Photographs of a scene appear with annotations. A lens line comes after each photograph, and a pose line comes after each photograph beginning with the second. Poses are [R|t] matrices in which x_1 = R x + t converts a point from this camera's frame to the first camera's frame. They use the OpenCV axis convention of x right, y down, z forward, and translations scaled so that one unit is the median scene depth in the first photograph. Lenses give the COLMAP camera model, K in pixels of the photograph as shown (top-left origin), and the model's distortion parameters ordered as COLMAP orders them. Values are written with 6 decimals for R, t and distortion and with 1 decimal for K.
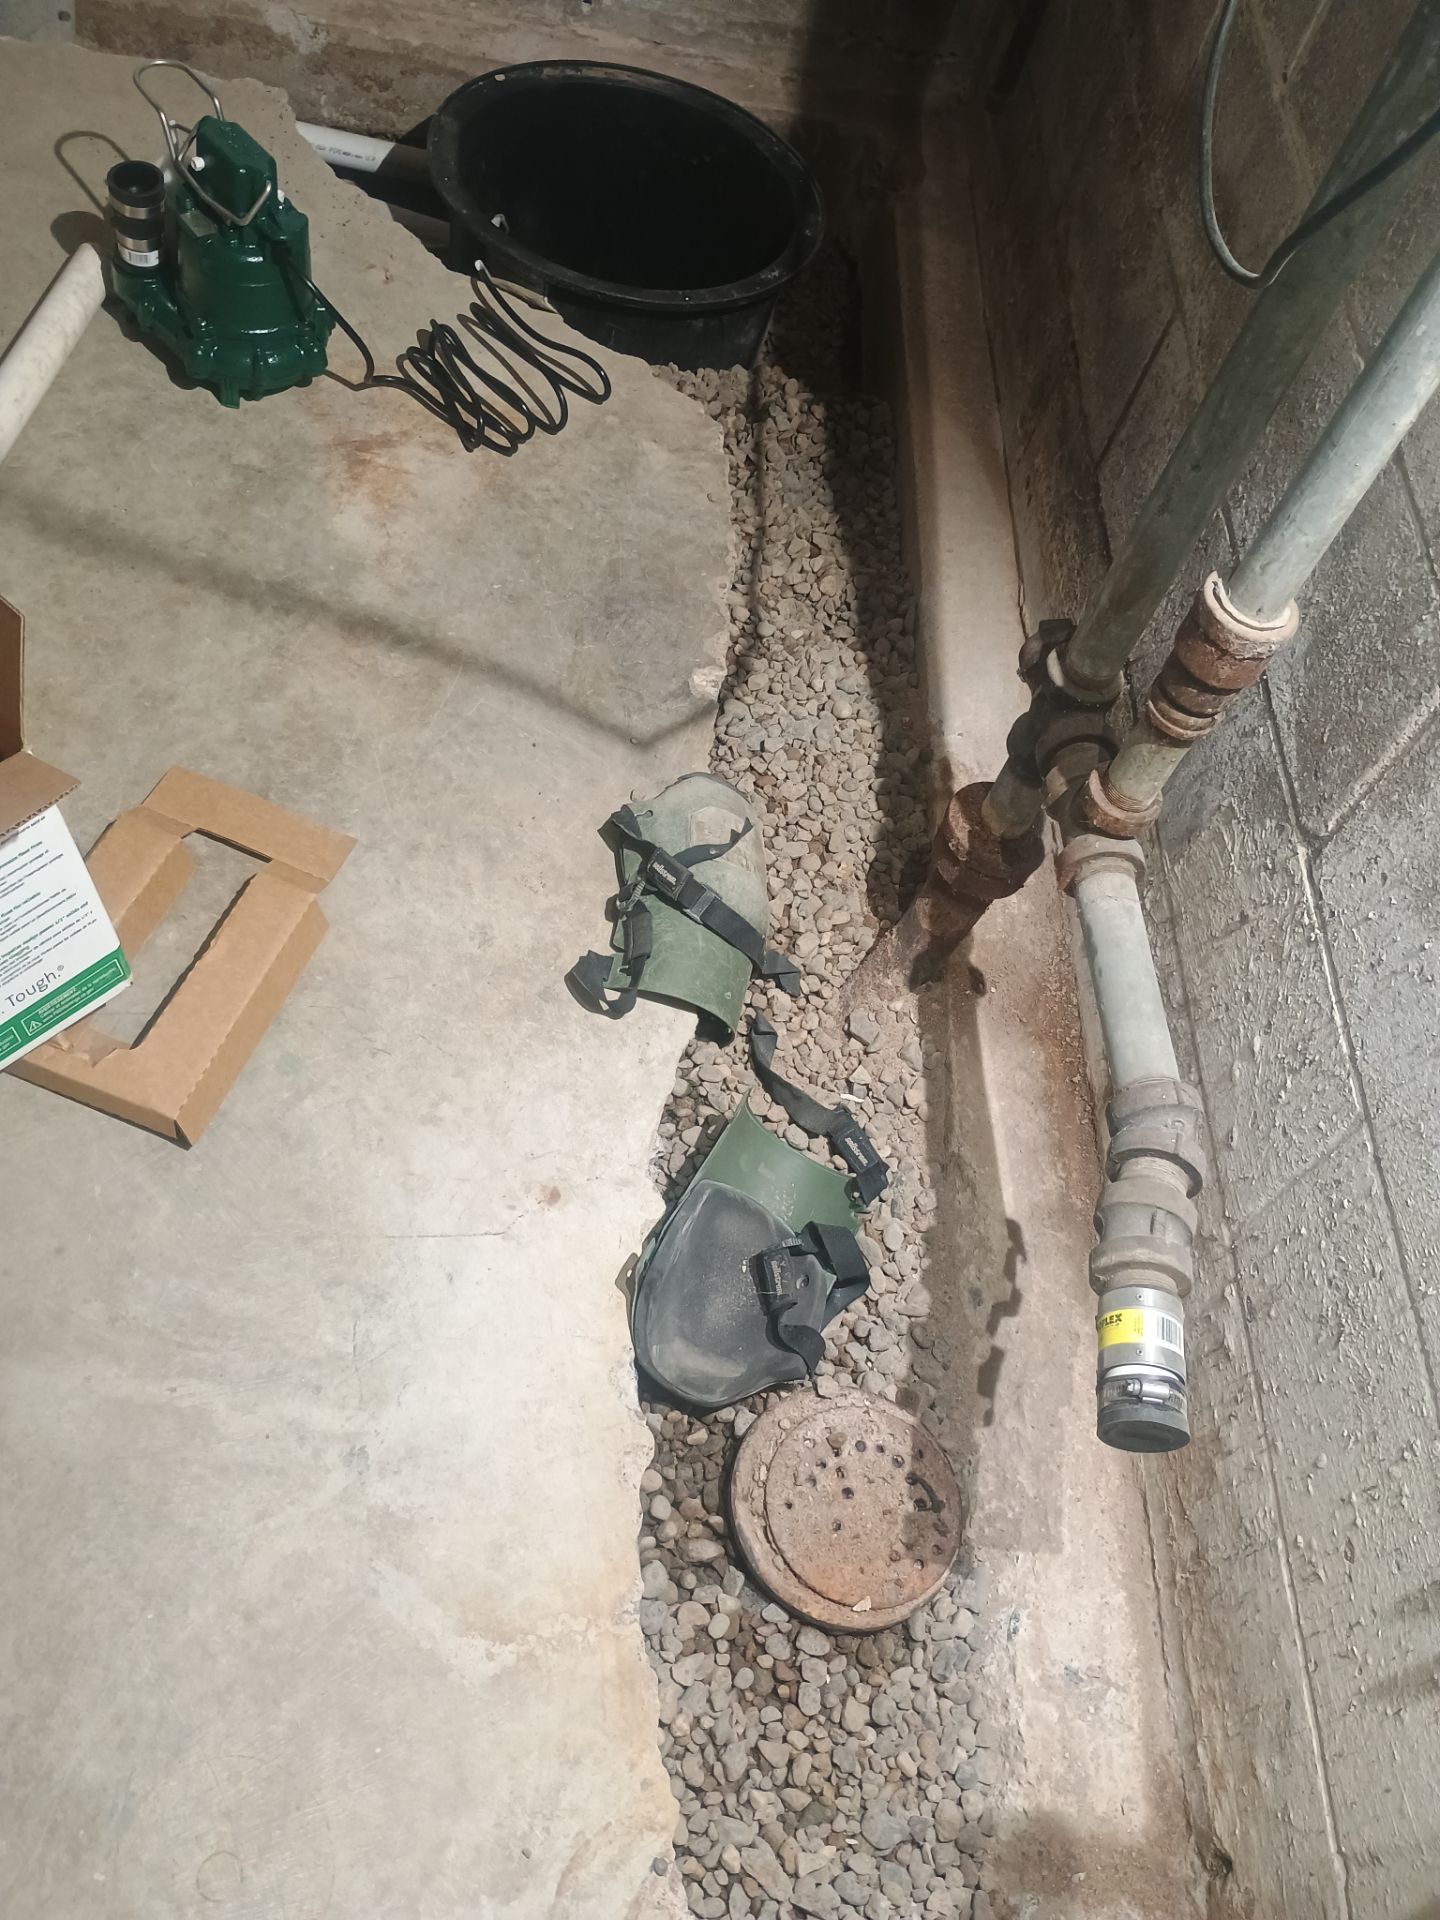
lens RADIAL K [[1698.2, 0, 723.5], [0, 1698.2, 1050.8], [0, 0, 1]] dist [0.060757, -0.071709]
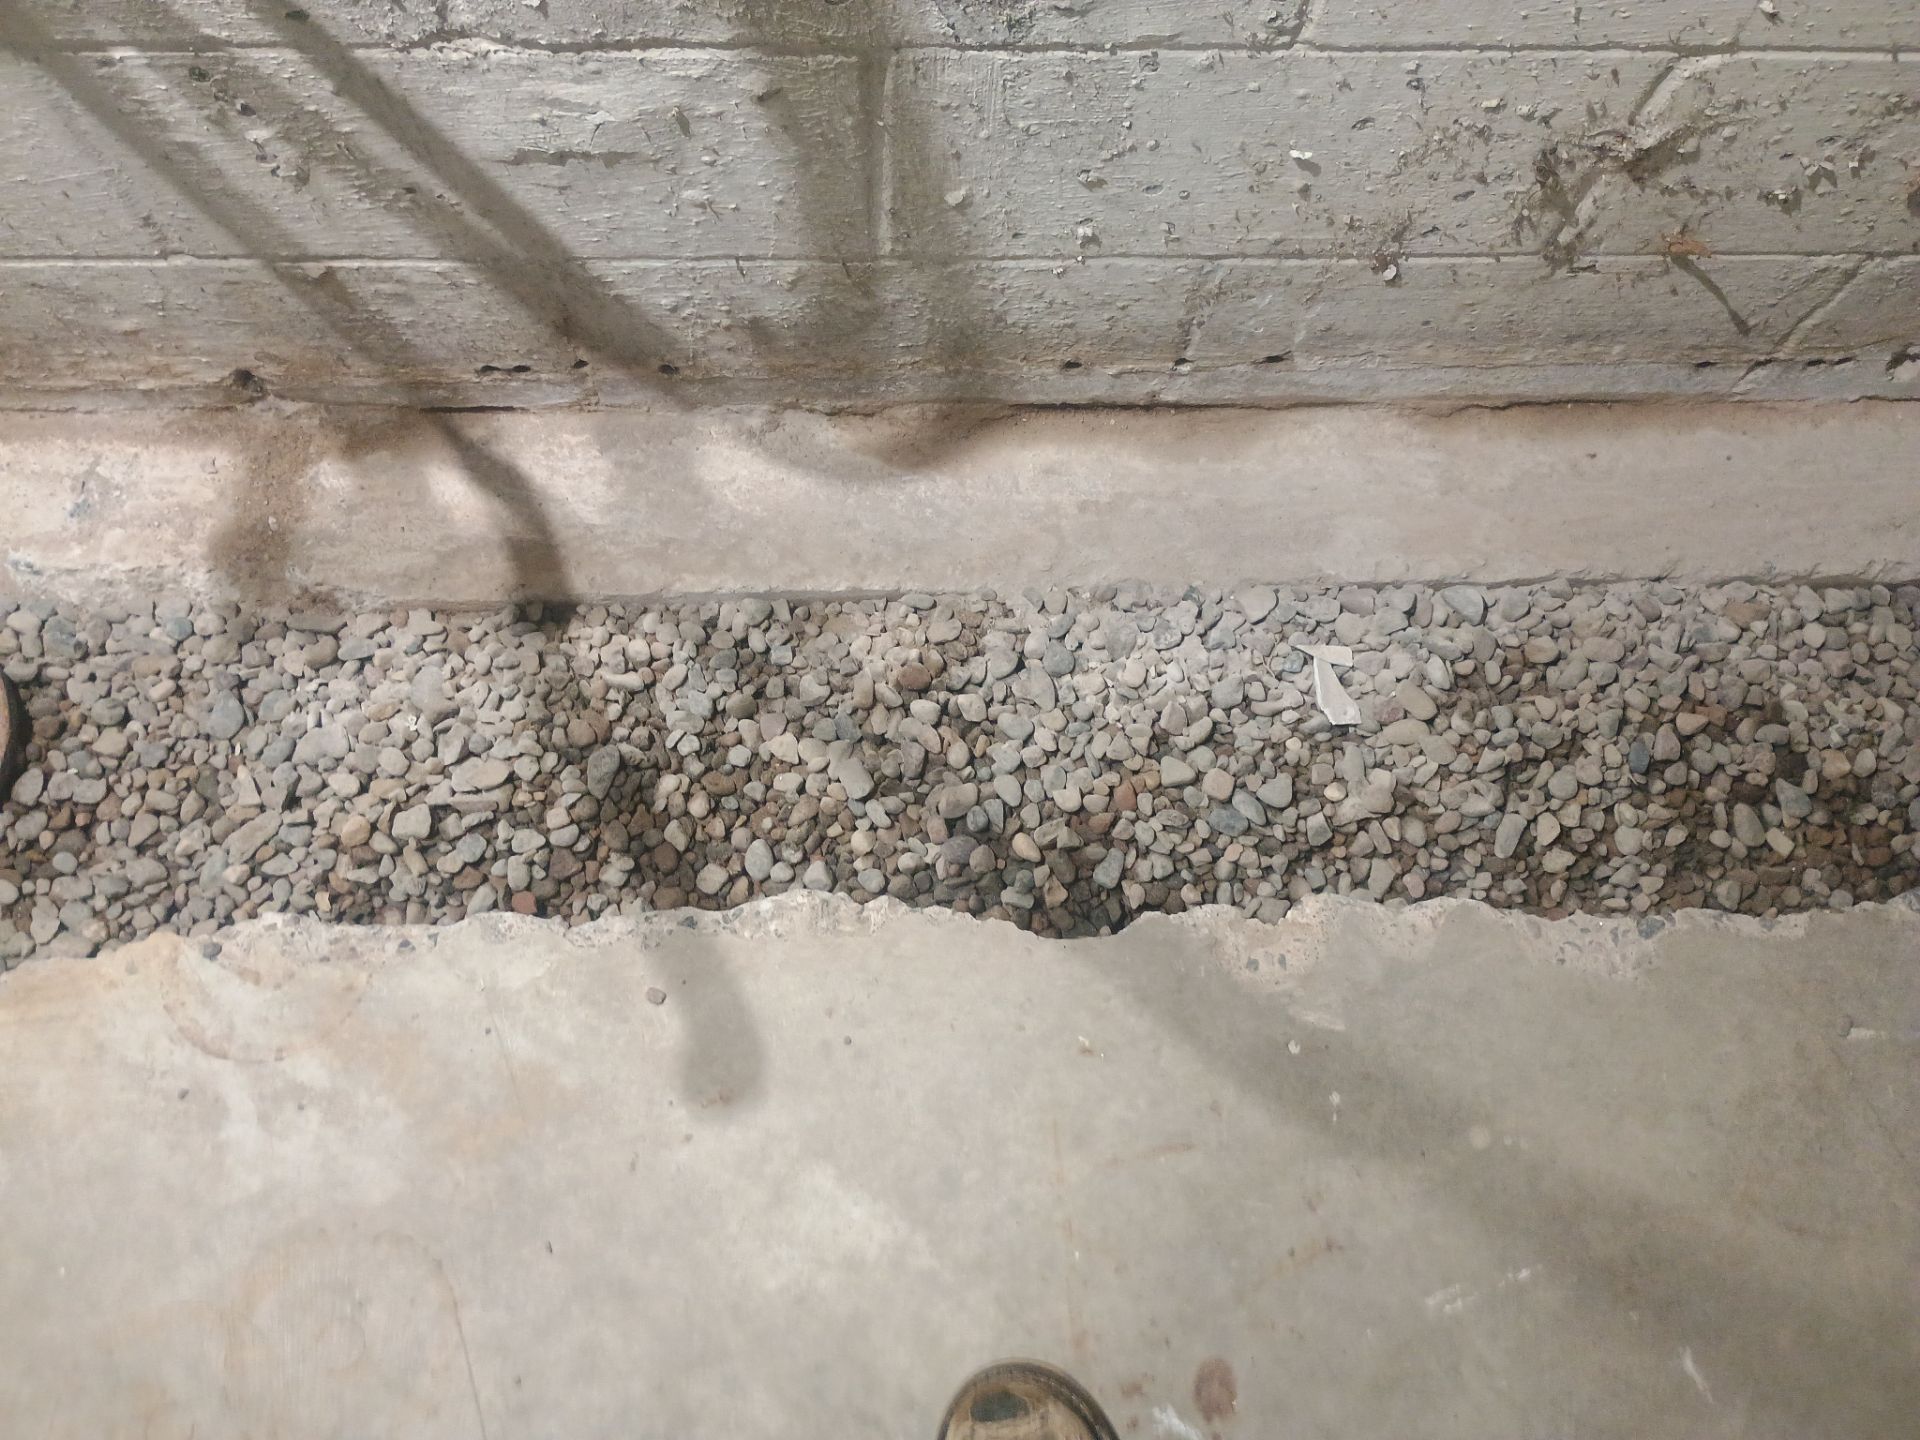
lens RADIAL K [[1698.2, 0, 958.4], [0, 1698.2, 702.1], [0, 0, 1]] dist [0.060757, -0.071709]
pose [[-0.019749, -0.996520, 0.080981, 0.013897], [0.817277, 0.030565, 0.575434, 0.226886], [-0.575907, 0.077548, 0.813829, -0.032834]]
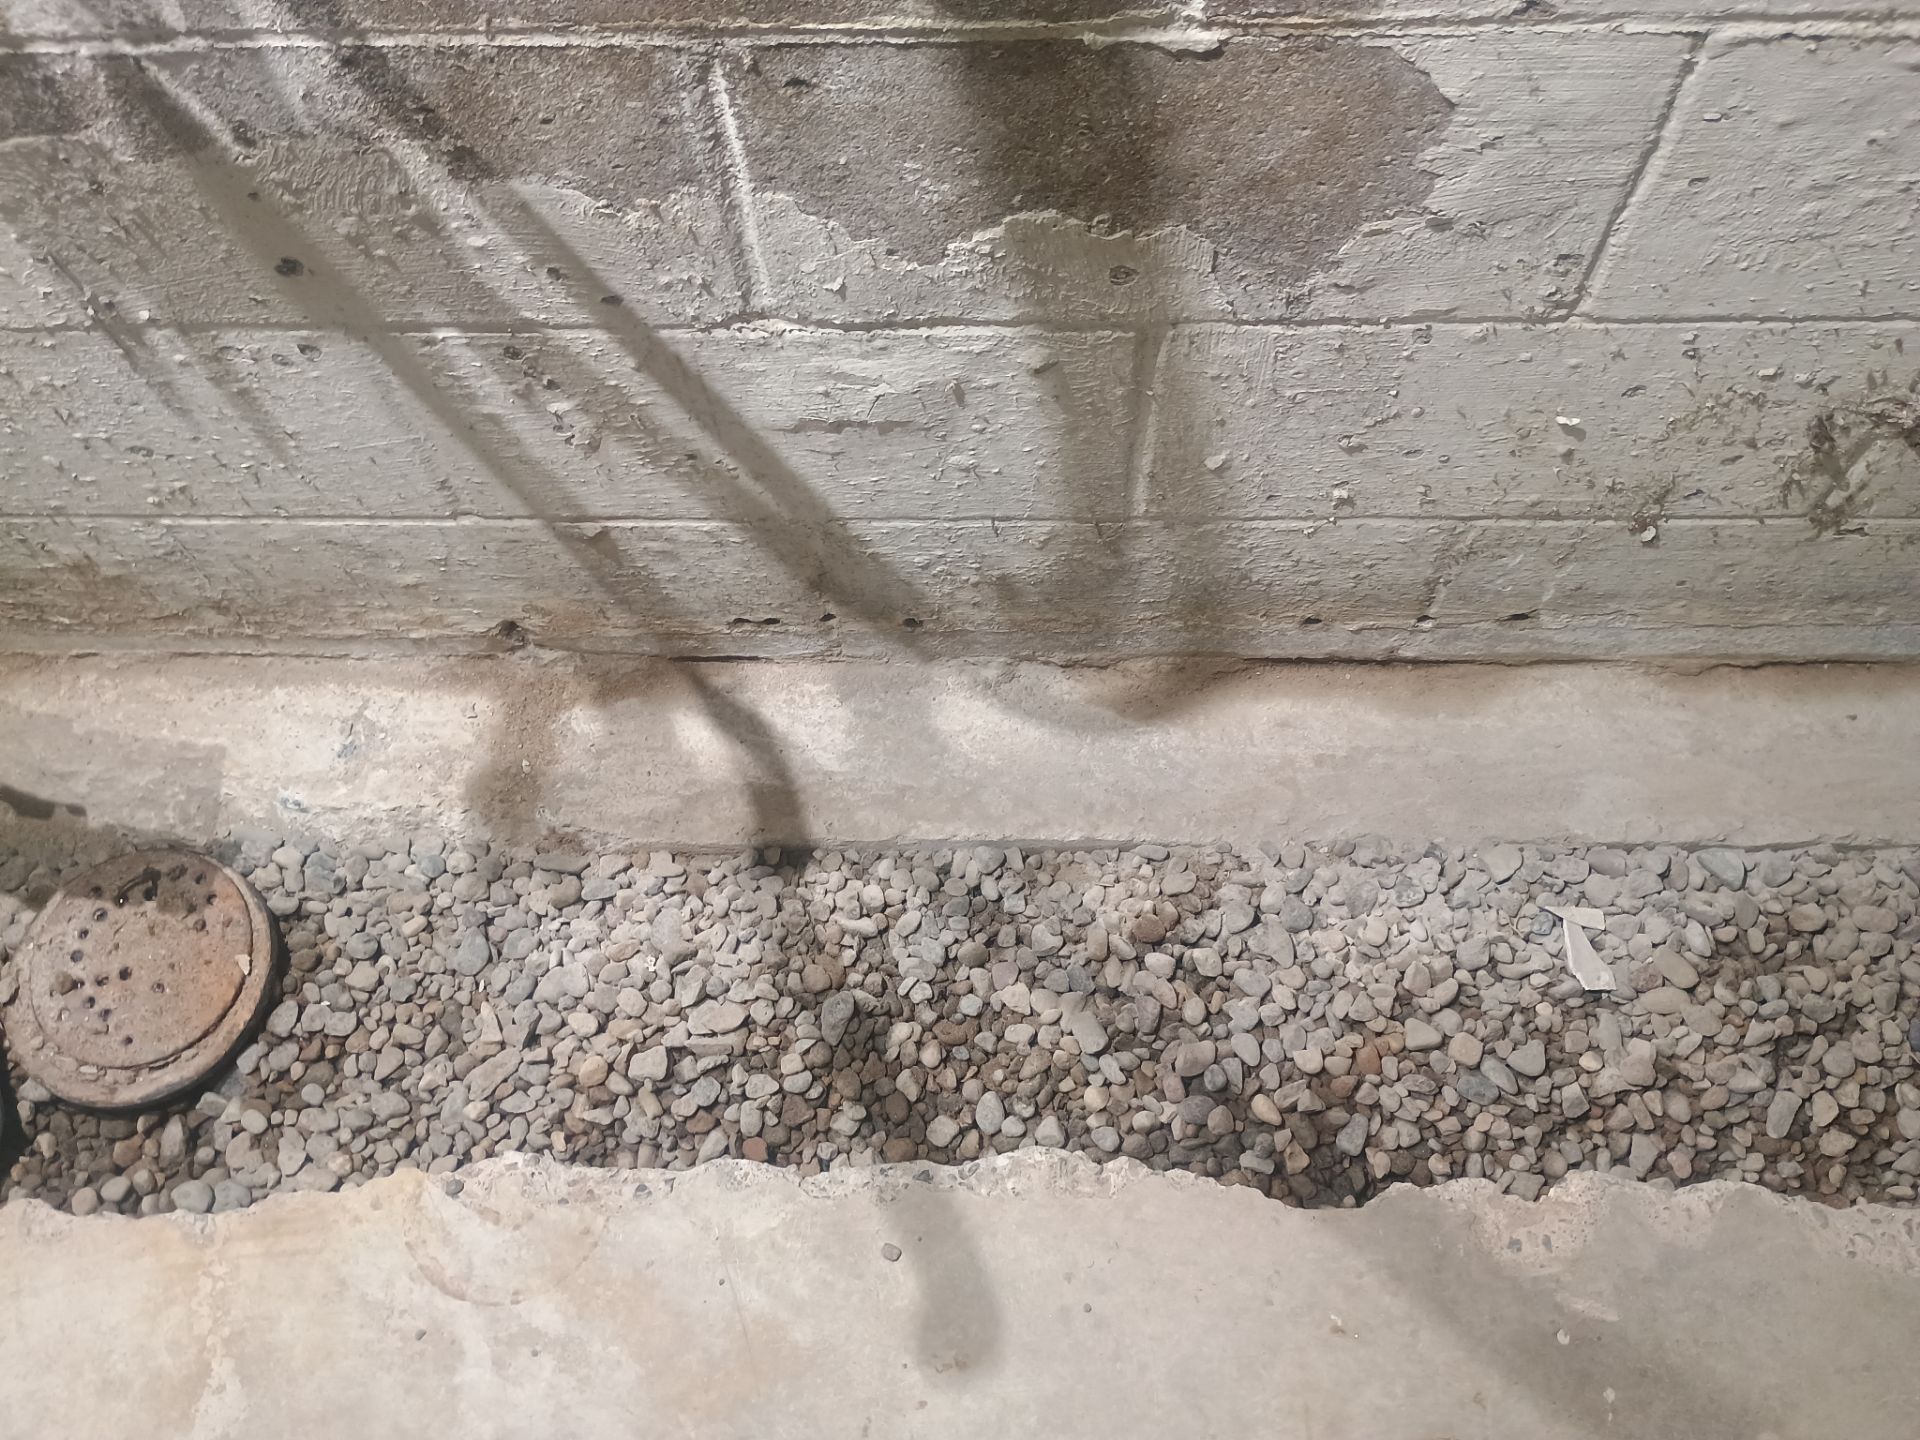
lens RADIAL K [[1698.2, 0, 982.2], [0, 1698.2, 759.0], [0, 0, 1]] dist [0.060757, -0.071709]
pose [[0.010103, -0.982364, 0.186703, 0.020943], [0.859602, 0.103922, 0.500284, 0.193955], [-0.510863, 0.155436, 0.845493, -0.011366]]
